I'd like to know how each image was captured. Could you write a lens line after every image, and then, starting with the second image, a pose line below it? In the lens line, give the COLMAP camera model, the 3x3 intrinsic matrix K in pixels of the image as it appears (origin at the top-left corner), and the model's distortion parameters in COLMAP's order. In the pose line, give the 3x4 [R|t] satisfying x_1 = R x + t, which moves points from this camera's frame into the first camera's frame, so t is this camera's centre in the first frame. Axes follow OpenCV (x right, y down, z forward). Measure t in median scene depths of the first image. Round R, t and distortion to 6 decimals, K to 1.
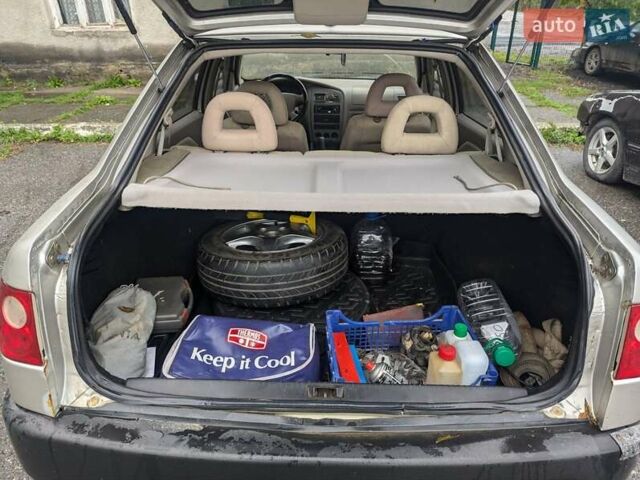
lens RADIAL K [[463.4, 0, 320.0], [0, 463.4, 240.0], [0, 0, 1]] dist [0.005528, -0.002487]
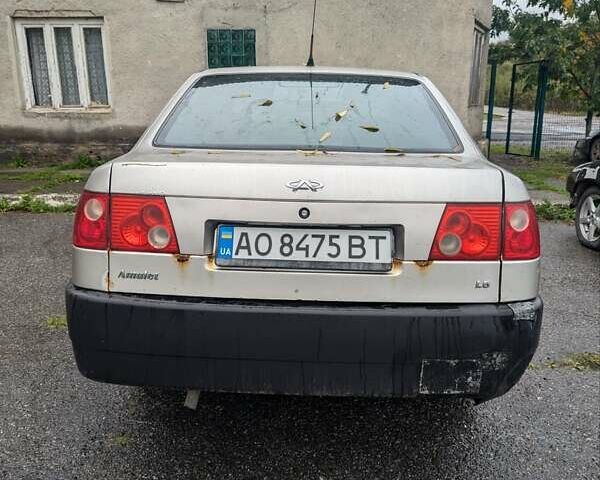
lens RADIAL K [[568.1, 0, 300.0], [0, 568.1, 240.0], [0, 0, 1]] dist [0.103433, -0.186253]
pose [[0.999921, 0.011927, -0.003982, 0.000900], [-0.012531, 0.971474, -0.236816, 0.090541], [0.001044, 0.236848, 0.971546, -0.100937]]
